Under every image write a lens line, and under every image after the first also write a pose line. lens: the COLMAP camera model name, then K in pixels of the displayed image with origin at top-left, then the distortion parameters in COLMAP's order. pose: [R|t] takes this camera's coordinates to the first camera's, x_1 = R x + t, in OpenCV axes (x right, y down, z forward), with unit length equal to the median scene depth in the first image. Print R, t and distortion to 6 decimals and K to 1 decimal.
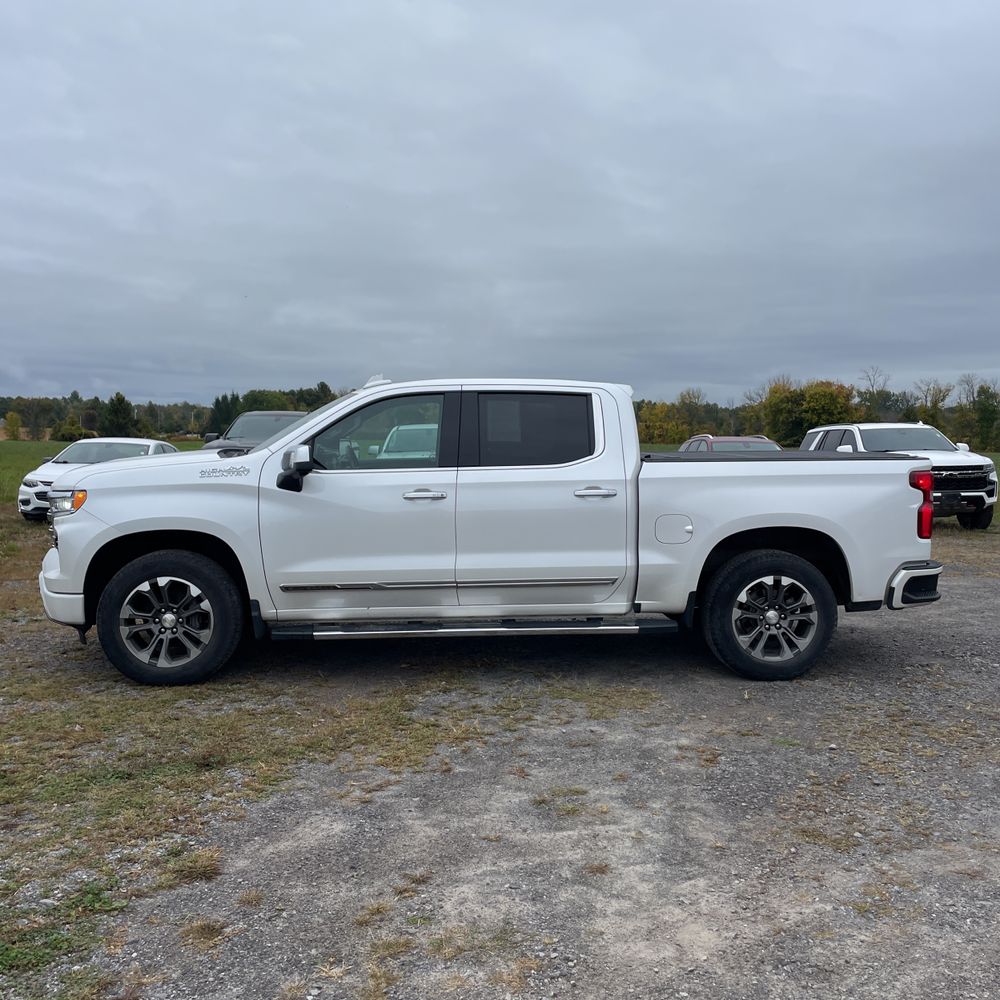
lens RADIAL K [[1007.2, 0, 501.0], [0, 1007.2, 484.2], [0, 0, 1]] dist [0.093634, -0.132148]
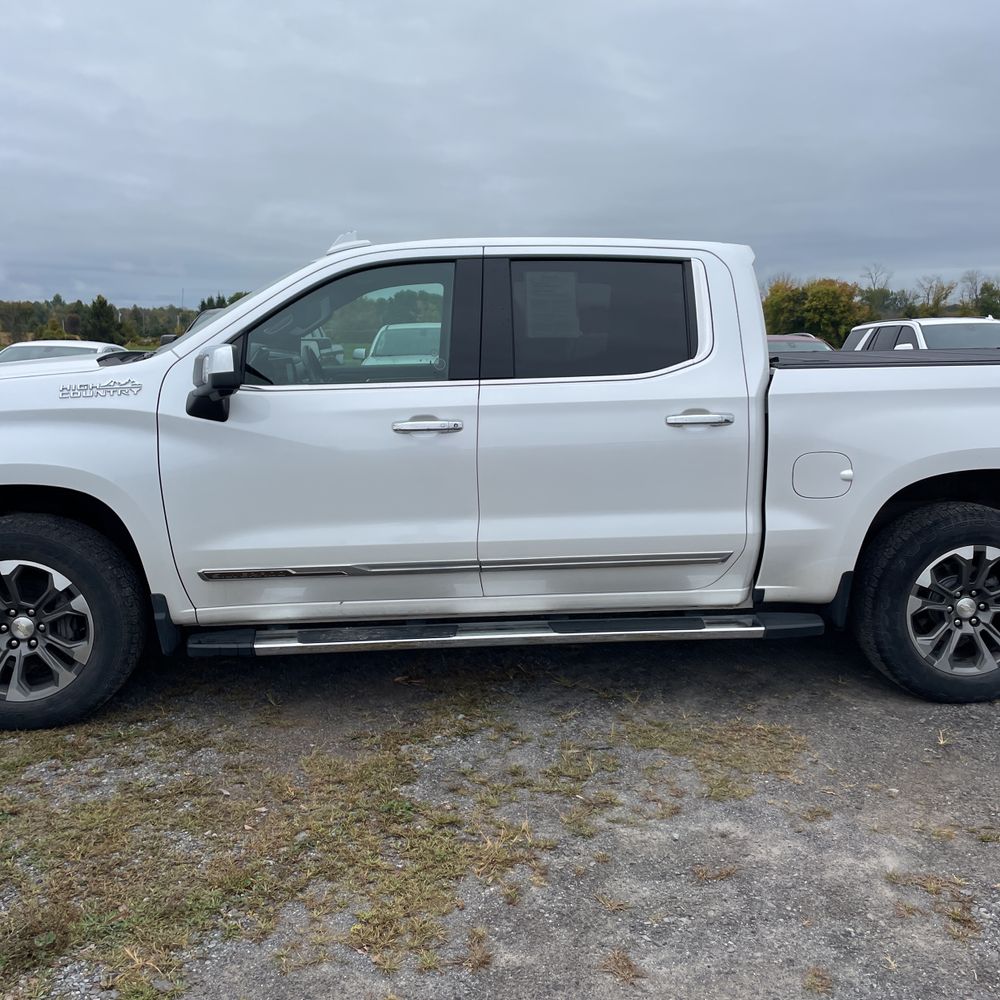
lens RADIAL K [[1007.2, 0, 501.0], [0, 1007.2, 484.2], [0, 0, 1]] dist [0.093634, -0.132148]
pose [[0.999948, -0.007399, 0.006975, -0.034464], [0.006704, 0.995475, 0.094787, -0.011554], [-0.007645, -0.094735, 0.995473, 0.370705]]
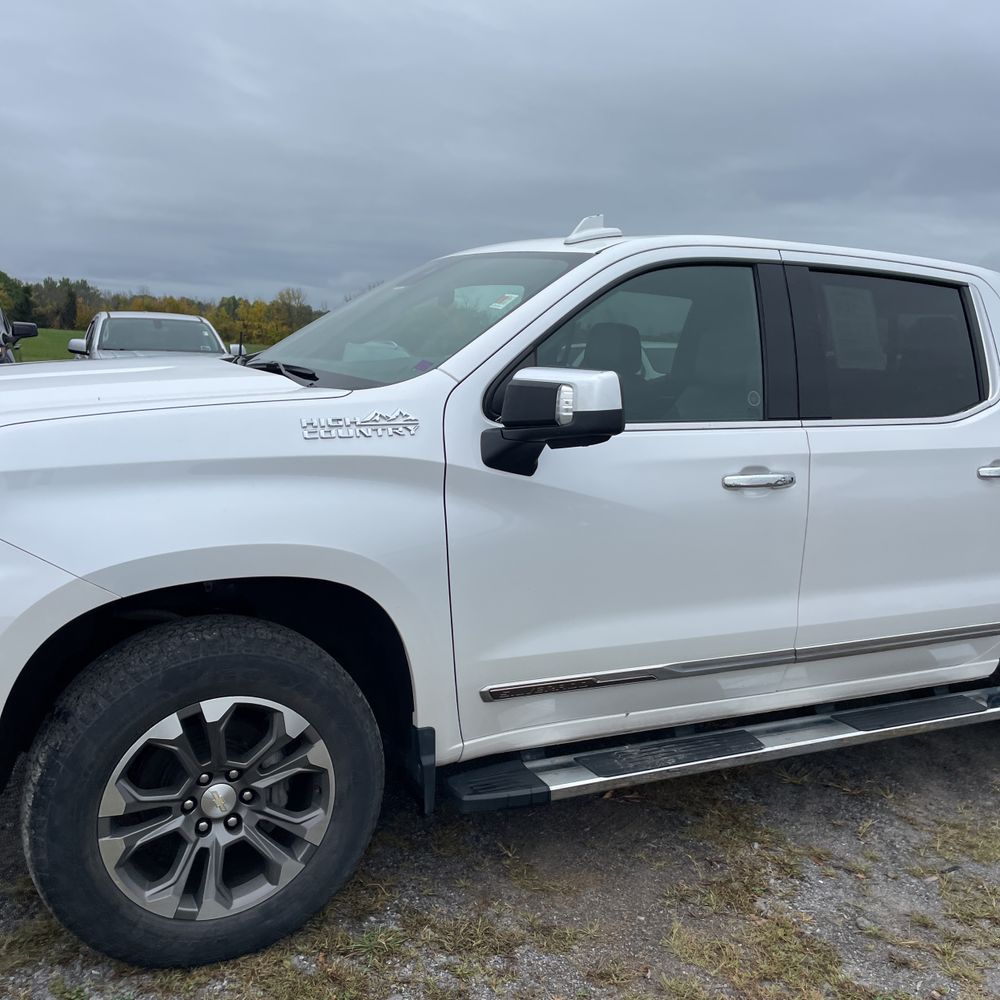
lens RADIAL K [[1007.1, 0, 494.9], [0, 1007.1, 511.4], [0, 0, 1]] dist [0.097015, -0.139689]
pose [[0.923659, -0.018643, 0.382762, -0.369950], [-0.027968, 0.992873, 0.115850, -0.025842], [-0.382193, -0.117711, 0.916555, 0.596994]]
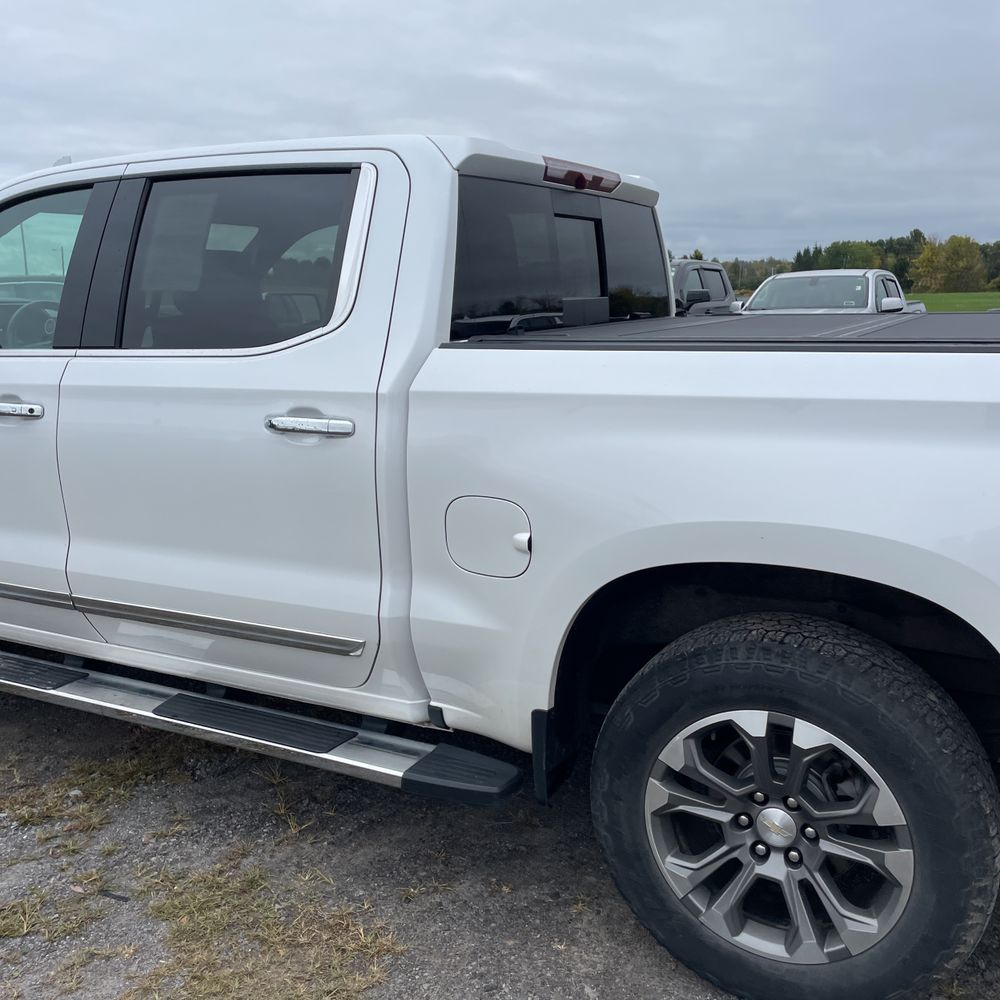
lens RADIAL K [[1007.2, 0, 501.0], [0, 1007.2, 484.2], [0, 0, 1]] dist [0.093634, -0.132148]
pose [[0.848278, 0.089353, -0.521959, 0.364430], [-0.016126, 0.989563, 0.143194, -0.025732], [0.529306, -0.113051, 0.840865, 0.705937]]
